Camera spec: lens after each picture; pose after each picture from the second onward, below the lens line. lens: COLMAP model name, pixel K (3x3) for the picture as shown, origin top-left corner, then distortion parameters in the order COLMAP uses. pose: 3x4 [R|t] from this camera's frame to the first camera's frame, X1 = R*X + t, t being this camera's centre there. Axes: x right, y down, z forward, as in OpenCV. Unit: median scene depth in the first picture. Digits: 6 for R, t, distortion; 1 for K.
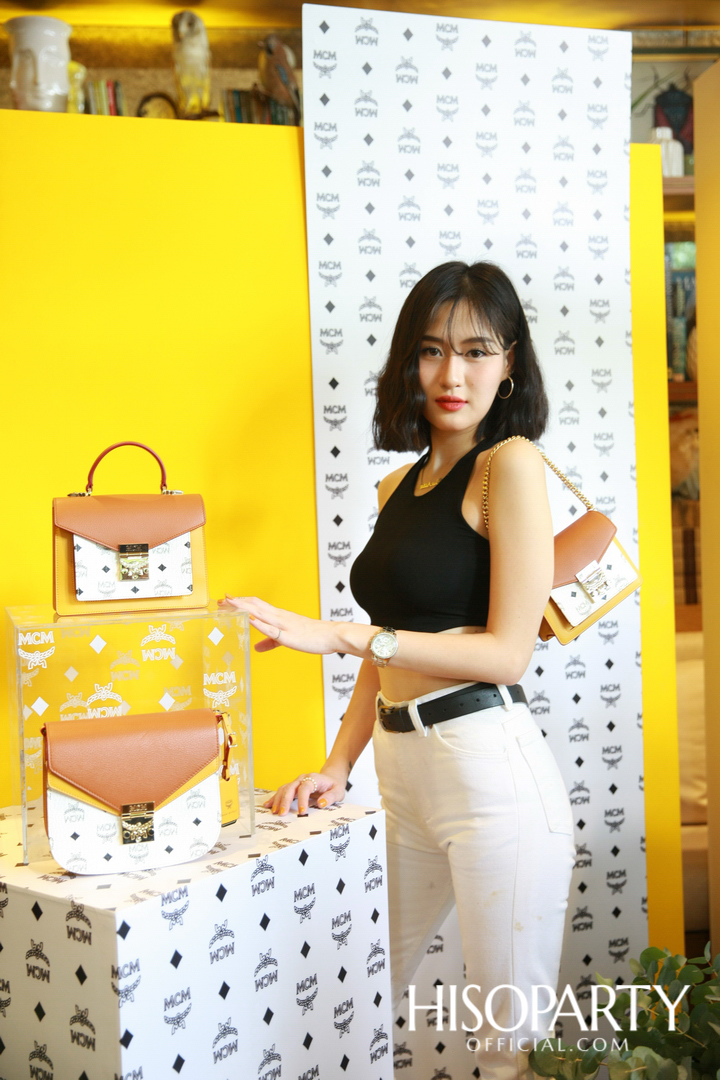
lens RADIAL K [[1250.4, 0, 359.6], [0, 1250.4, 514.7], [0, 0, 1]] dist [-0.000367, 0.046656]
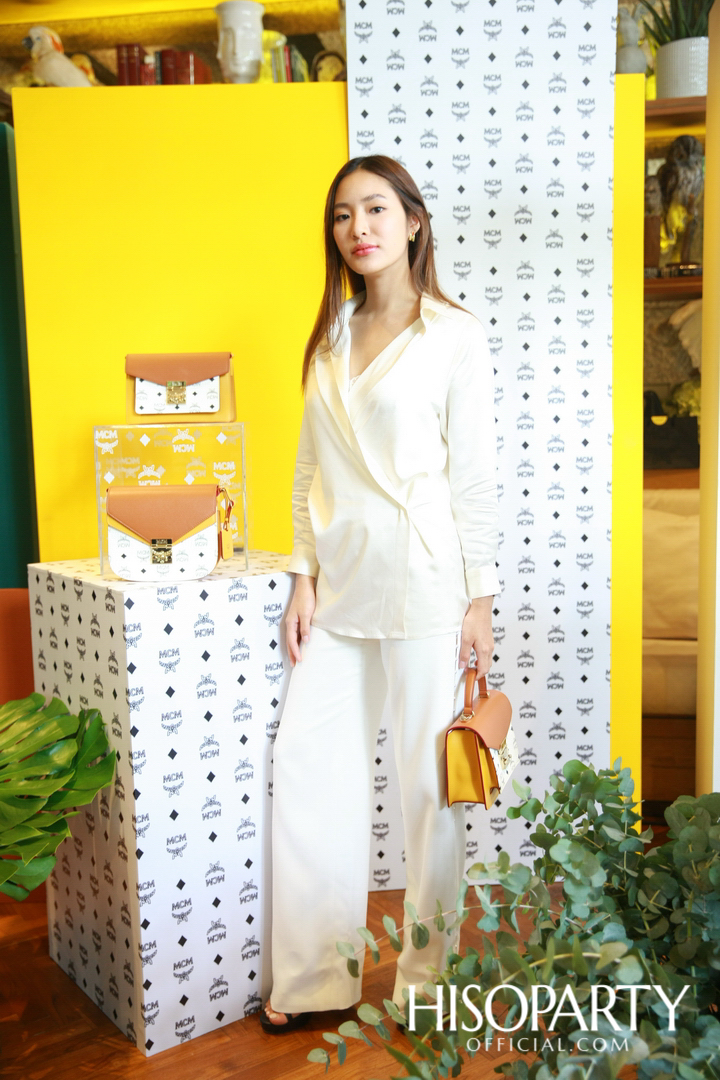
lens RADIAL K [[1148.9, 0, 360.0], [0, 1148.9, 540.0], [0, 0, 1]] dist [-0.004824, 0.008170]
pose [[0.955112, 0.045017, -0.292804, 0.456543], [-0.015893, 0.994750, 0.101095, 0.075097], [0.295817, -0.091903, 0.950813, -0.290602]]
